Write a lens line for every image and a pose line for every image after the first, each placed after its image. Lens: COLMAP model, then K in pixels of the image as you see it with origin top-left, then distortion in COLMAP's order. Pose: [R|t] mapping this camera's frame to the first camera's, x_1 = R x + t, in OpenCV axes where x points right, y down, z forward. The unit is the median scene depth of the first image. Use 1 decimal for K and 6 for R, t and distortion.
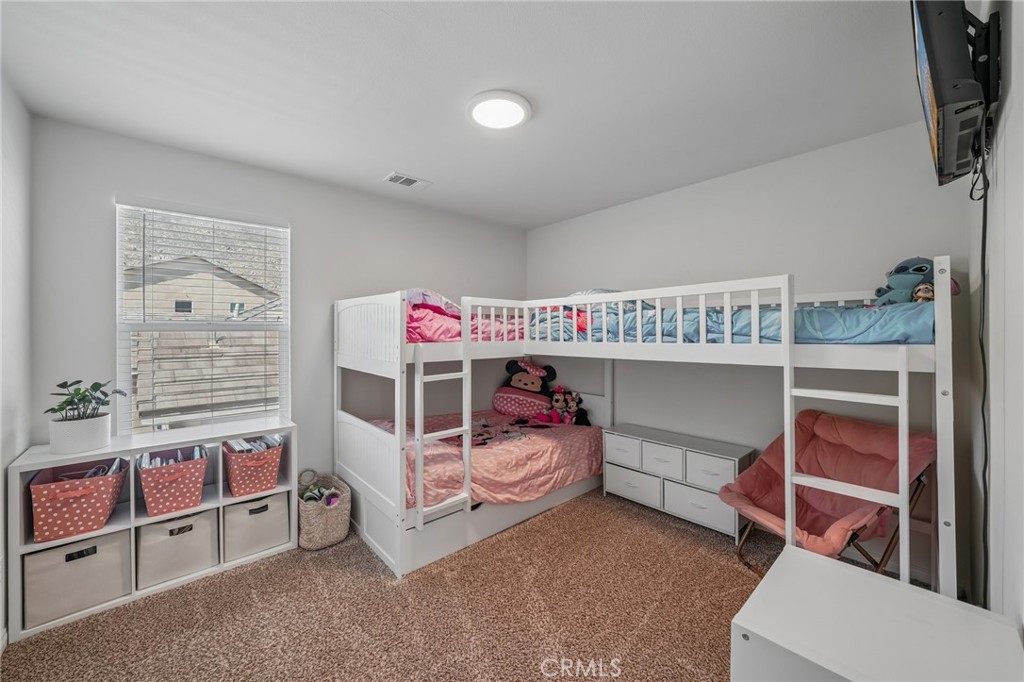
lens RADIAL K [[378.1, 0, 513.9], [0, 378.1, 335.2], [0, 0, 1]] dist [-0.015846, -0.000211]
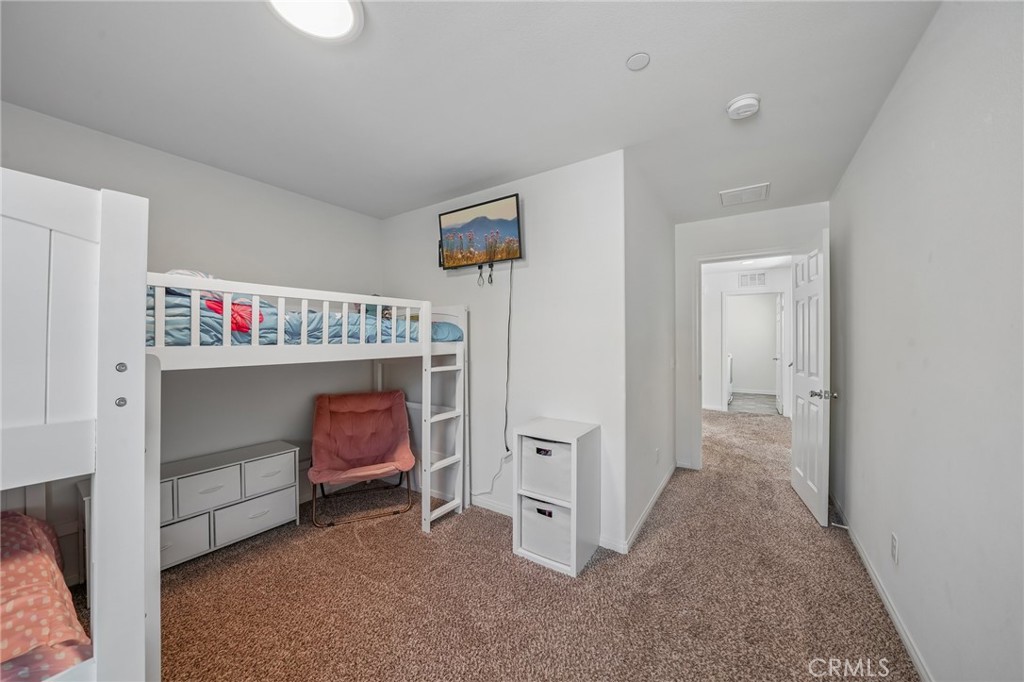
lens RADIAL K [[353.8, 0, 514.8], [0, 353.8, 337.1], [0, 0, 1]] dist [0.000544, -0.000001]
pose [[-0.227861, 0.000238, 0.973694, -0.673937], [-0.002738, 0.999996, -0.000885, 0.000413], [-0.973690, -0.002868, -0.227860, 0.718787]]
